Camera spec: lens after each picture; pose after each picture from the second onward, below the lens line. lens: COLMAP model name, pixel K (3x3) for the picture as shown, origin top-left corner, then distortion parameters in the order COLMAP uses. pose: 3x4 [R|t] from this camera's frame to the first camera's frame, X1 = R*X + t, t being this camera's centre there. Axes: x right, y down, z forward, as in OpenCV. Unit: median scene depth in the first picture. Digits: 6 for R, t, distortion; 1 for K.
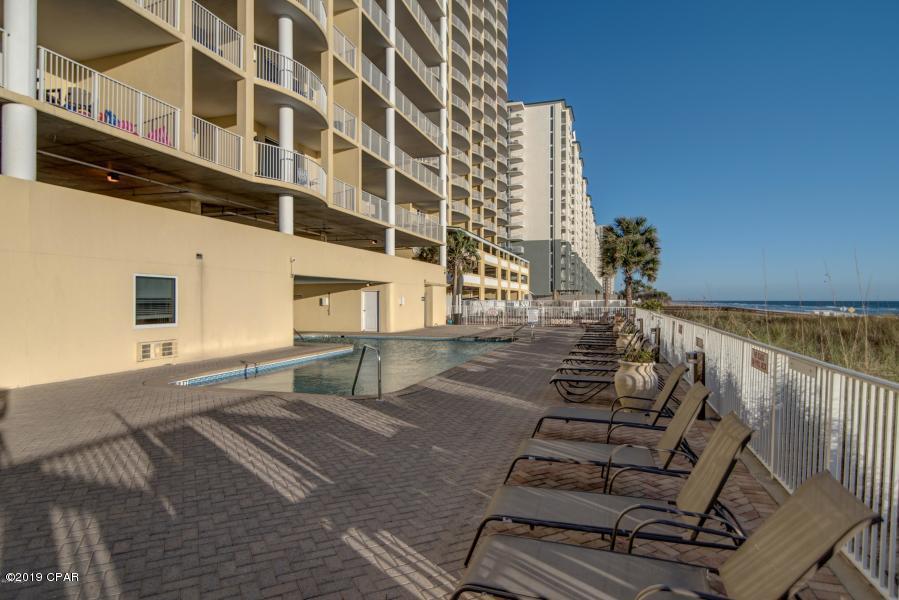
lens RADIAL K [[520.2, 0, 449.5], [0, 520.2, 300.0], [0, 0, 1]] dist [0.000301, 0.000025]
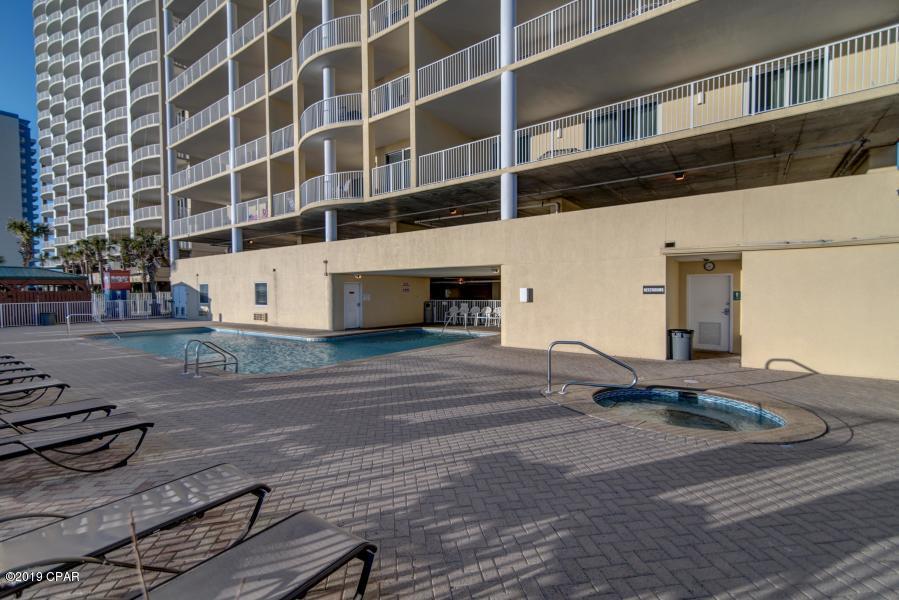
lens RADIAL K [[403.4, 0, 449.5], [0, 403.4, 300.0], [0, 0, 1]] dist [-0.000507, -0.000120]
pose [[-0.355164, 0.019832, -0.934594, 0.564820], [-0.008565, 0.999664, 0.024468, -0.016757], [0.934765, 0.016695, -0.354875, 1.864506]]
